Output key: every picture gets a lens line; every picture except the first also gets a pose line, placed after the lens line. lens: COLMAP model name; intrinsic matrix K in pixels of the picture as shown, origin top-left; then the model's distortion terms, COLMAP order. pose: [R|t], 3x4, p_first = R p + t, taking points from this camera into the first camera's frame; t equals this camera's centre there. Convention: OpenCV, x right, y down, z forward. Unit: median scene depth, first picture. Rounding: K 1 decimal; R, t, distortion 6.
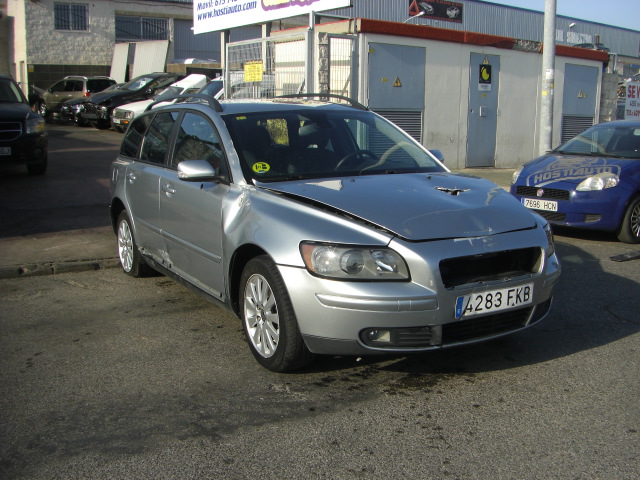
lens RADIAL K [[712.5, 0, 347.5], [0, 712.5, 284.3], [0, 0, 1]] dist [-0.134596, 0.000000]
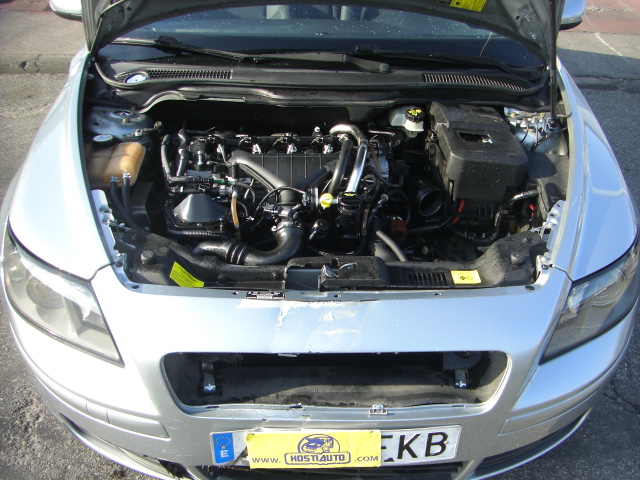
lens RADIAL K [[712.5, 0, 360.0], [0, 712.5, 276.0], [0, 0, 1]] dist [-0.134596, 0.000000]
pose [[0.877506, 0.297821, -0.375880, 0.294537], [-0.159059, 0.920171, 0.357751, -0.191737], [0.452420, -0.254142, 0.854827, 0.552831]]
